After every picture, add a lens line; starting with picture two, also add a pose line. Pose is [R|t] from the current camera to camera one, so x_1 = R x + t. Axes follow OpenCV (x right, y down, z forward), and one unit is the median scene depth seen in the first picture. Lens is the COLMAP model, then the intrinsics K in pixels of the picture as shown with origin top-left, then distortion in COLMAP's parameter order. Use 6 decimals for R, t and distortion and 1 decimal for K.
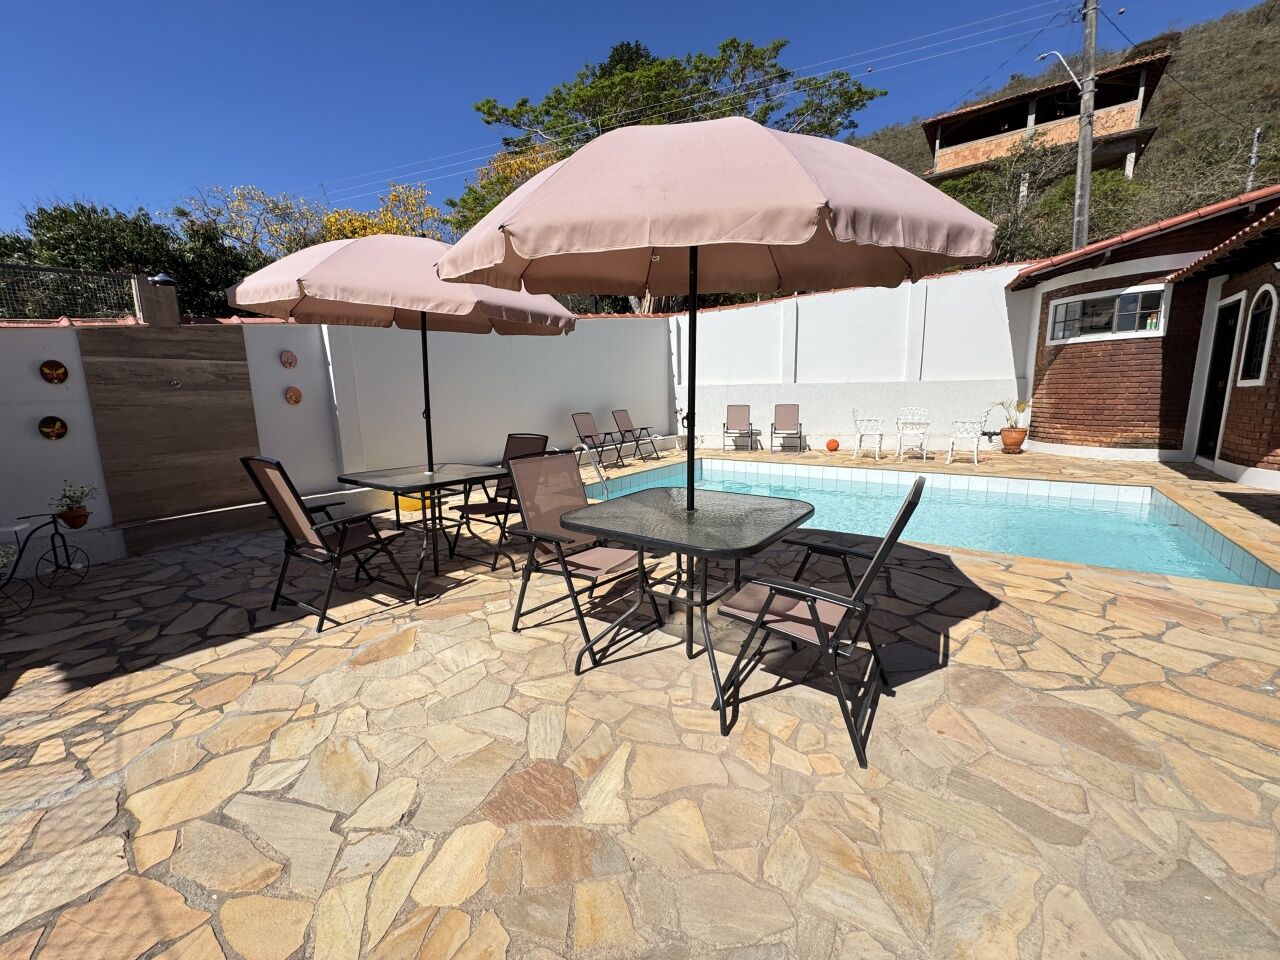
lens RADIAL K [[511.7, 0, 639.0], [0, 511.7, 478.7], [0, 0, 1]] dist [-0.002074, 0.000258]
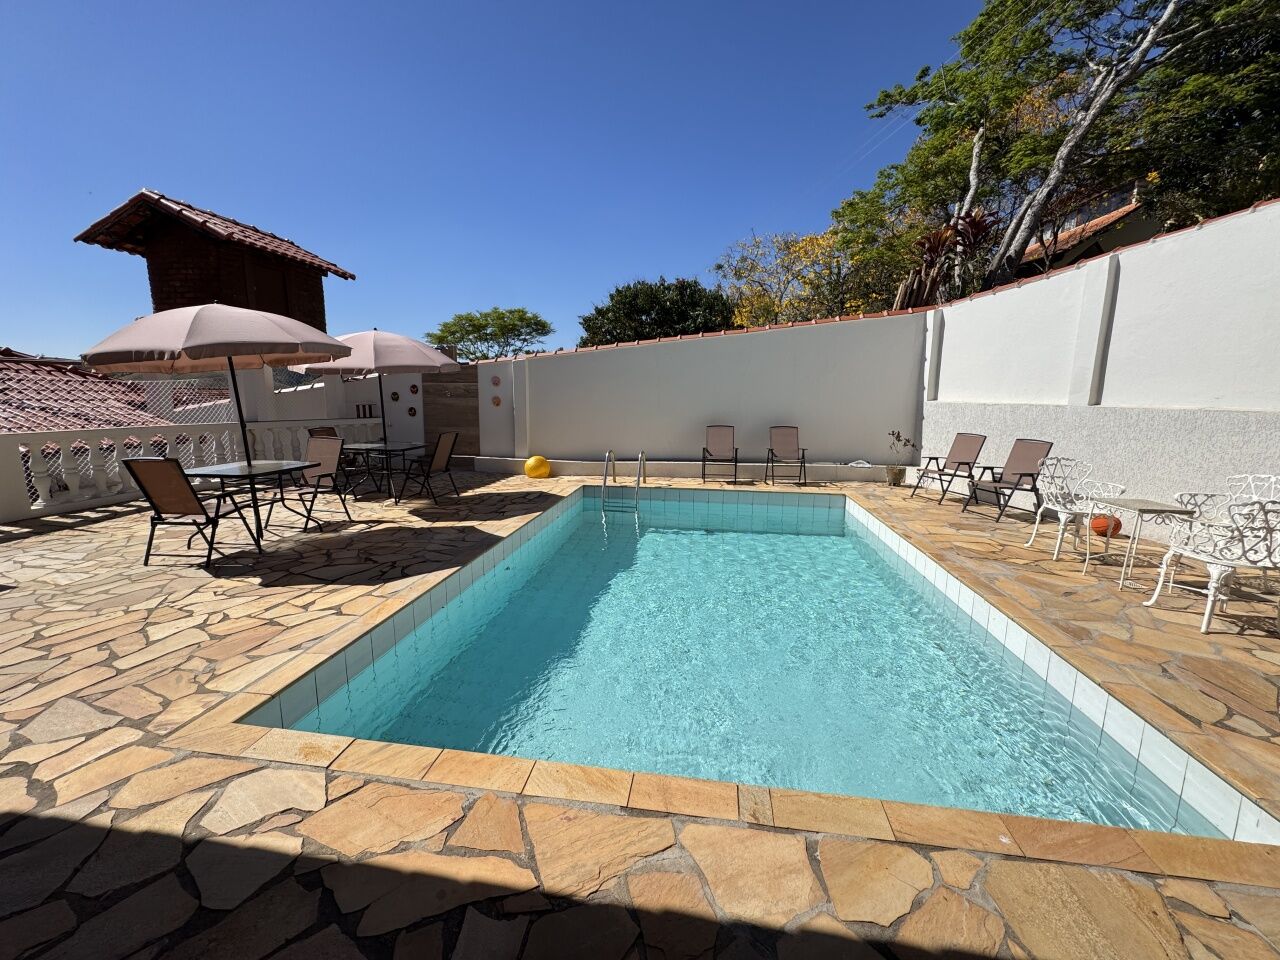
lens RADIAL K [[511.7, 0, 639.0], [0, 511.7, 478.7], [0, 0, 1]] dist [-0.002074, 0.000258]
pose [[0.456335, 0.170072, -0.873403, 0.813223], [-0.167167, 0.980473, 0.103579, -0.114530], [0.873964, 0.098738, 0.475855, 0.418978]]
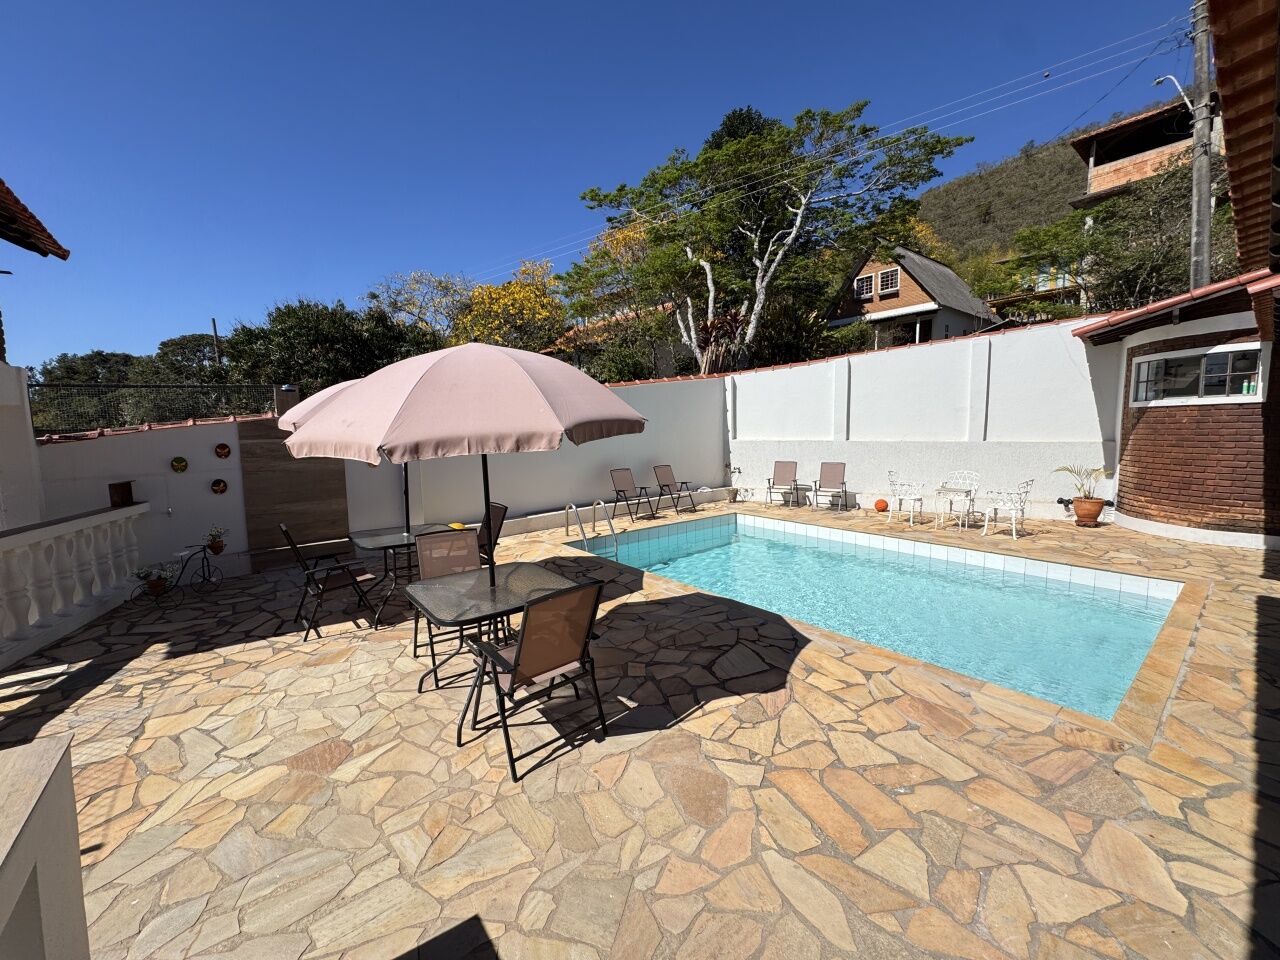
lens RADIAL K [[511.7, 0, 639.0], [0, 511.7, 478.7], [0, 0, 1]] dist [-0.002074, 0.000258]
pose [[0.963274, 0.033998, -0.266360, 0.254142], [-0.050323, 0.997234, -0.054703, -0.052710], [0.263763, 0.066098, 0.962320, -0.082360]]
